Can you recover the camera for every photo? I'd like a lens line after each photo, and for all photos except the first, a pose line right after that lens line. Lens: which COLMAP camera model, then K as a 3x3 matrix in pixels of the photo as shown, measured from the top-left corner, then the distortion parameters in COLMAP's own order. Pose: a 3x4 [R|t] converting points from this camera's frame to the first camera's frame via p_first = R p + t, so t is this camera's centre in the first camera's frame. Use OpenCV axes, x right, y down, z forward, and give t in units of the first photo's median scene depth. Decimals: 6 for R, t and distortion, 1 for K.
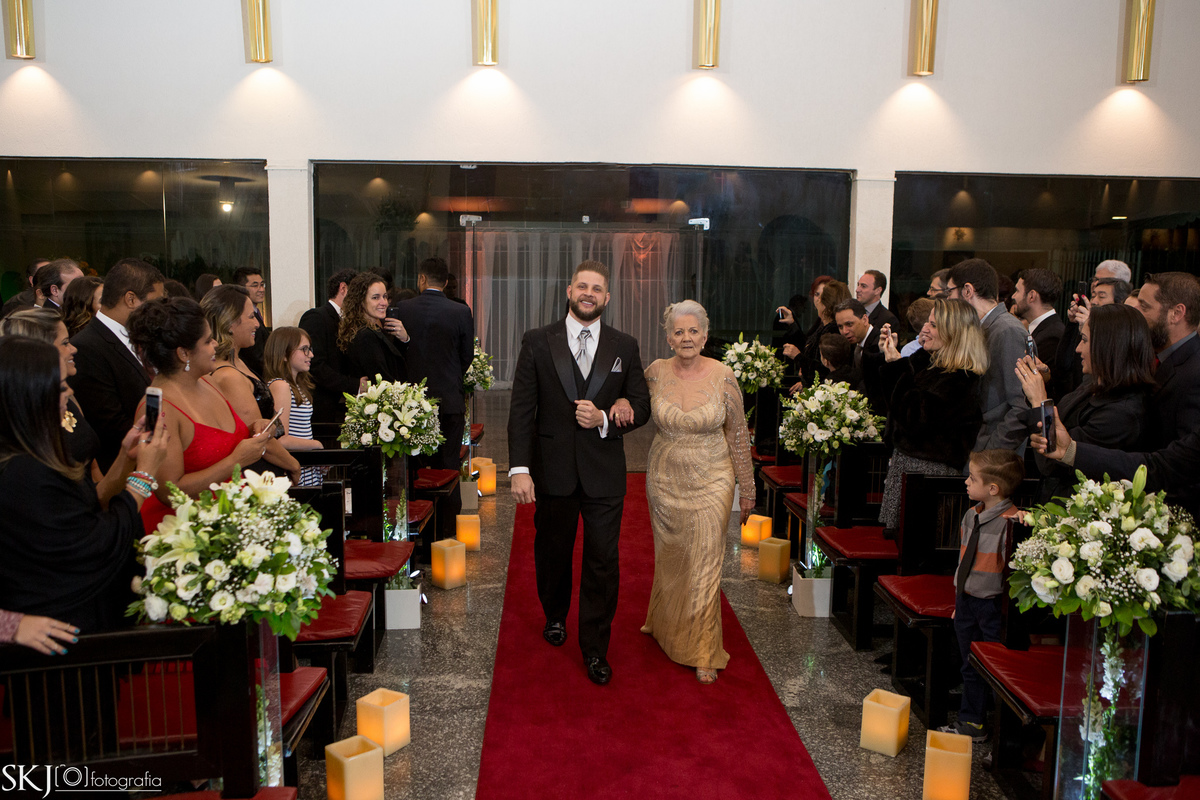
lens RADIAL K [[1008.2, 0, 573.3], [0, 1008.2, 397.7], [0, 0, 1]] dist [-0.065159, 0.045600]
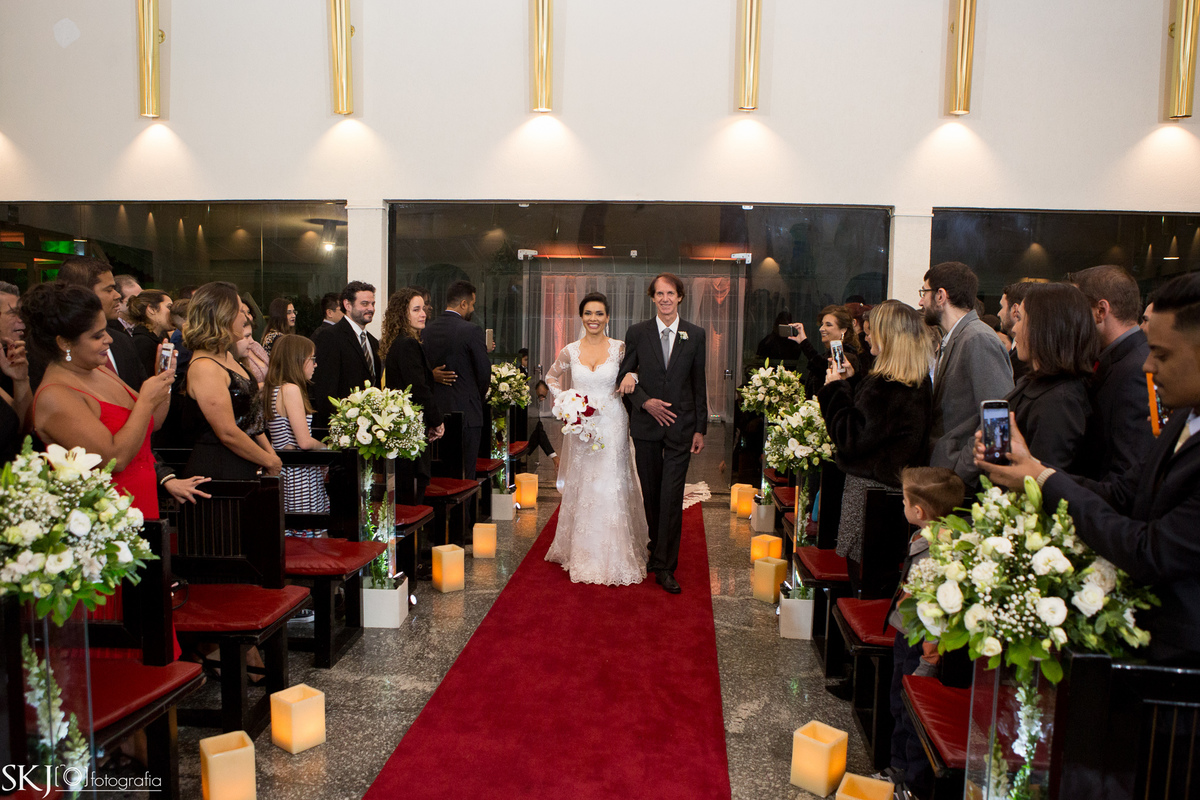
lens RADIAL K [[866.5, 0, 606.0], [0, 866.5, 404.5], [0, 0, 1]] dist [-0.087407, 0.048847]
pose [[0.991653, 0.020751, -0.127258, 0.172296], [-0.025579, 0.999009, -0.036429, 0.028711], [0.126376, 0.039380, 0.991200, 0.153658]]
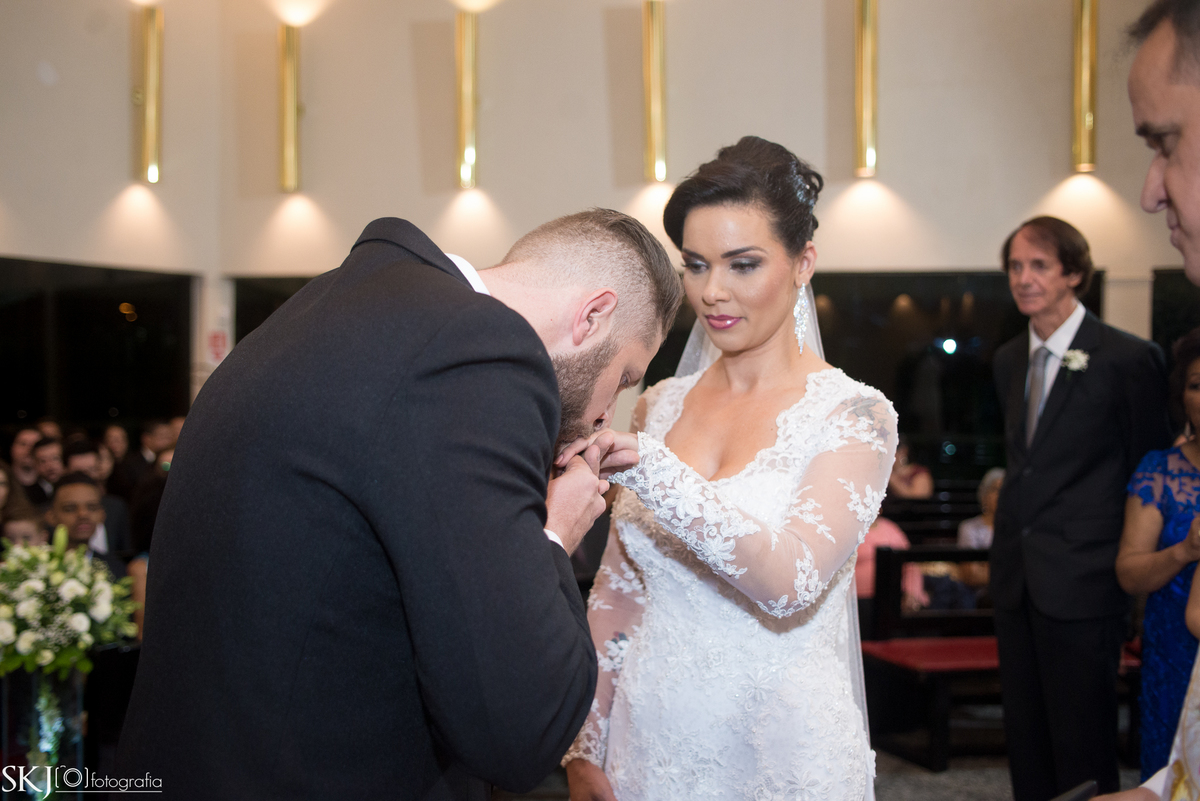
lens RADIAL K [[1269.1, 0, 599.6], [0, 1269.1, 400.4], [0, 0, 1]] dist [-0.010105, 0.000000]
pose [[0.536172, -0.021141, 0.843844, -0.174036], [0.101412, 0.994059, -0.039531, 0.027108], [-0.837995, 0.106771, 0.535130, -0.162794]]
